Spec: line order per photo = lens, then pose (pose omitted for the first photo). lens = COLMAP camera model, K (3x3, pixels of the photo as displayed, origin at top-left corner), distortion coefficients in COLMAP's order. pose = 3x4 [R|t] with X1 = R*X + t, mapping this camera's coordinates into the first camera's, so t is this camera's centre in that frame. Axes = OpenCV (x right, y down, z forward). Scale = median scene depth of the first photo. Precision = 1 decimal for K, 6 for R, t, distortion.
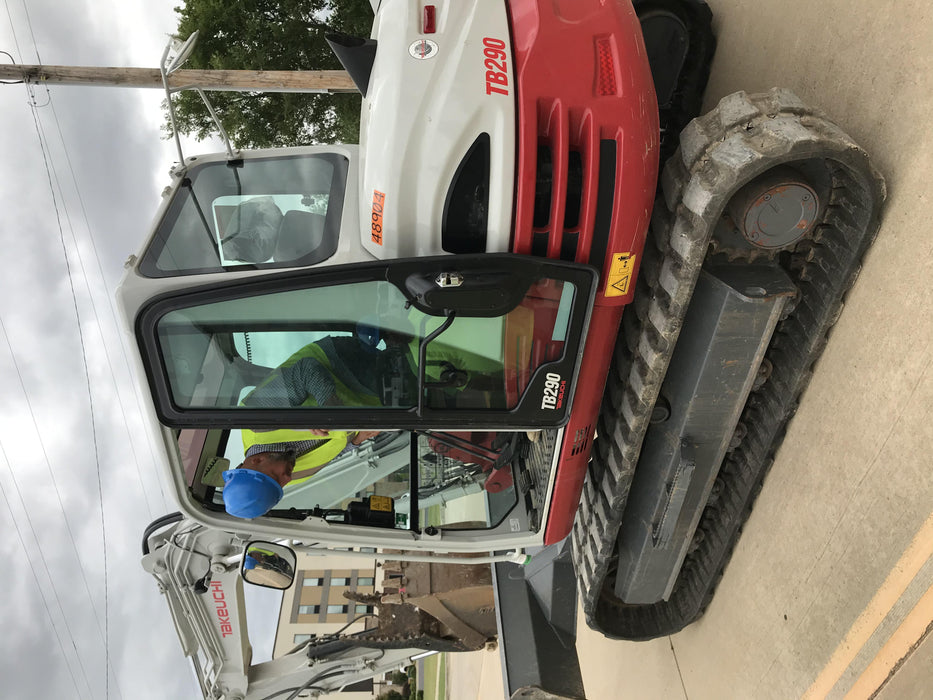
lens RADIAL K [[744.2, 0, 465.2], [0, 744.2, 338.6], [0, 0, 1]] dist [0.102561, -0.106283]
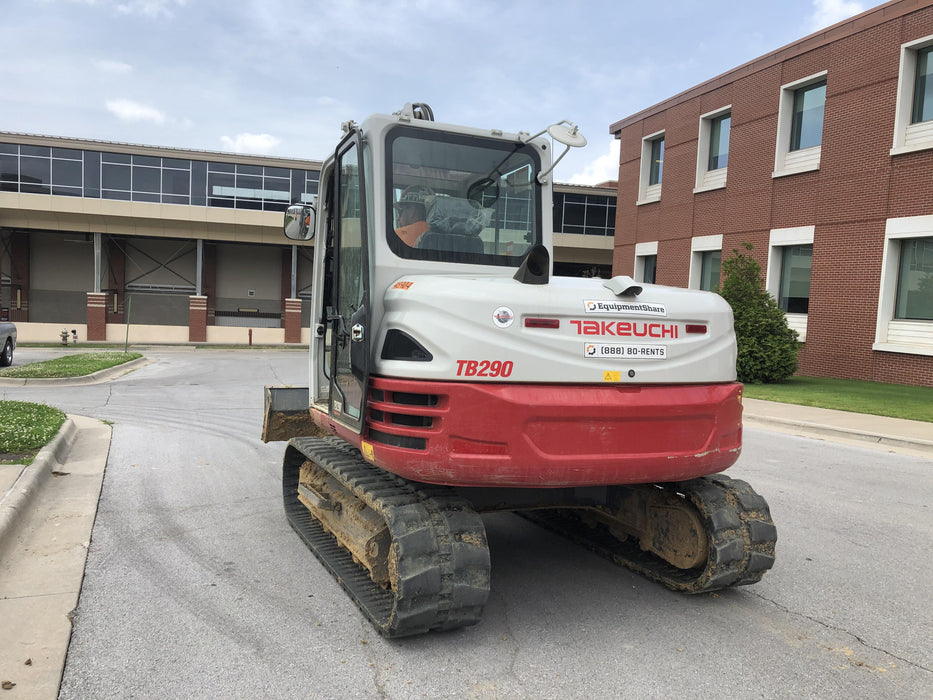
lens RADIAL K [[734.7, 0, 464.3], [0, 734.7, 384.1], [0, 0, 1]] dist [0.001152, -0.000134]
pose [[-0.063570, 0.997716, -0.022834, 0.099369], [-0.867144, -0.043897, 0.496119, -0.975952], [0.493983, 0.051339, 0.867955, -0.180005]]
